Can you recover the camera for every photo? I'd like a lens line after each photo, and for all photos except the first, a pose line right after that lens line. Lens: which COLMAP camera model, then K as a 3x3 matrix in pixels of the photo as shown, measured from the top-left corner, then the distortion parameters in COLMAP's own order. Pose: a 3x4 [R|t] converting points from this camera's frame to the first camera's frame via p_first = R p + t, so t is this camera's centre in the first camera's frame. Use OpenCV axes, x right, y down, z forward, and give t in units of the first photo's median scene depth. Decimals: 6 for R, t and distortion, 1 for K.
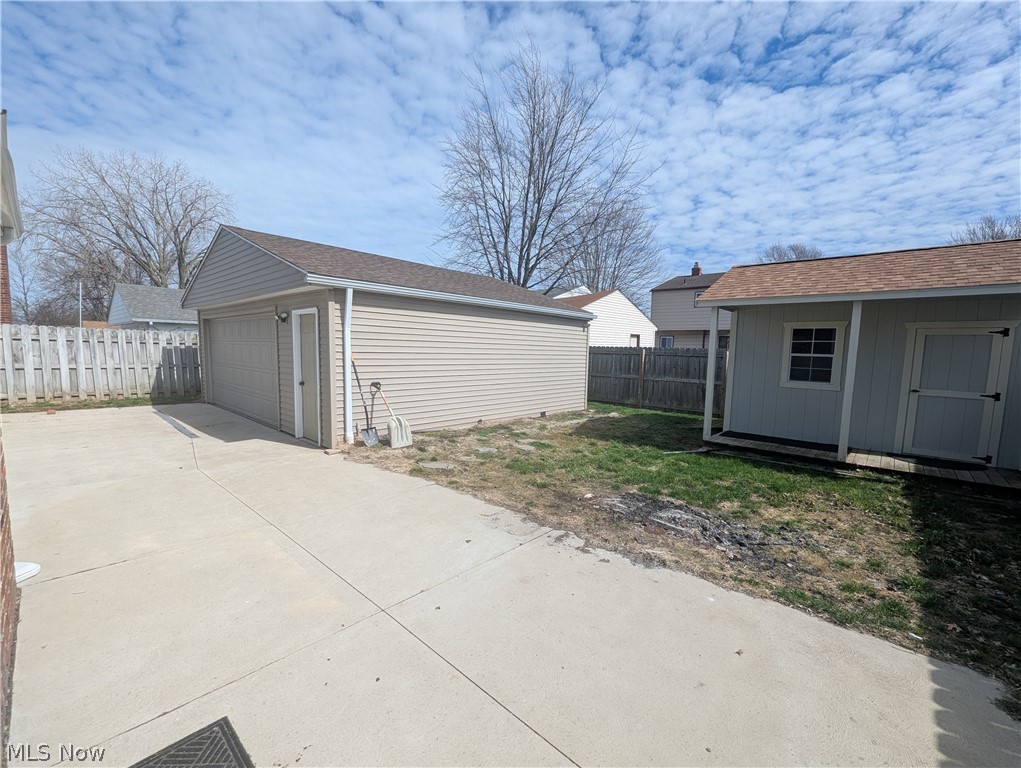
lens RADIAL K [[437.0, 0, 508.3], [0, 437.0, 390.8], [0, 0, 1]] dist [-0.000616, -0.000034]
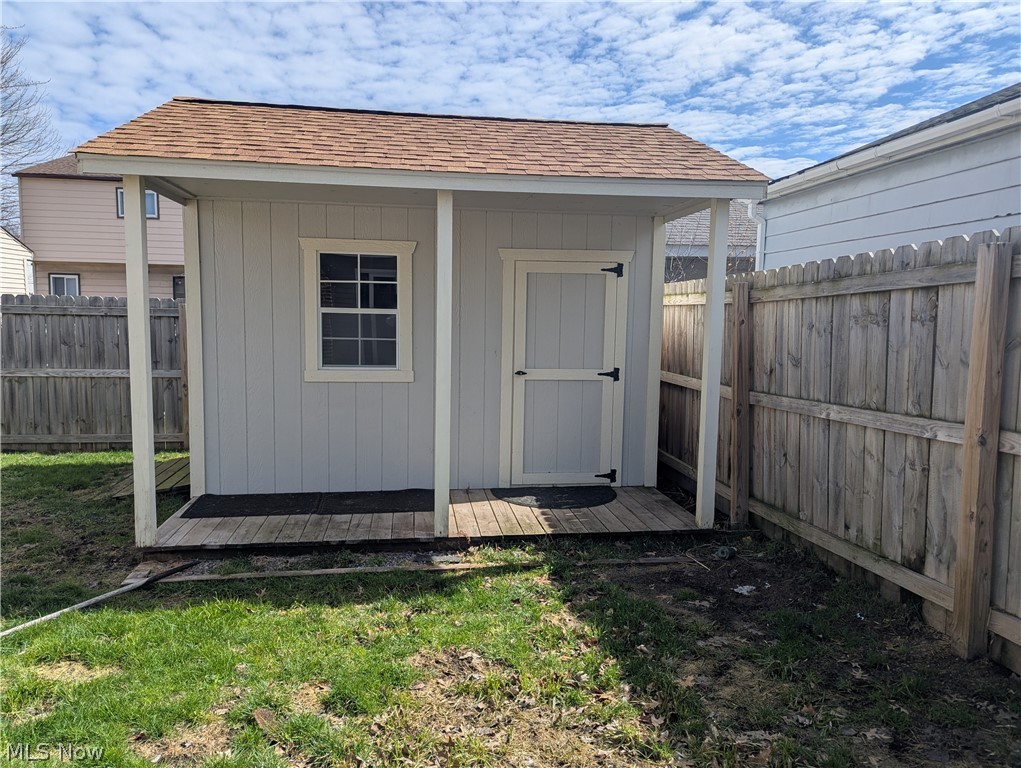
lens RADIAL K [[721.5, 0, 510.5], [0, 721.5, 384.0], [0, 0, 1]] dist [0.037524, 0.000279]
pose [[0.644136, -0.089718, 0.759631, 0.218208], [0.076063, 0.995688, 0.053100, -0.034902], [-0.761120, 0.023576, 0.648183, 0.405777]]
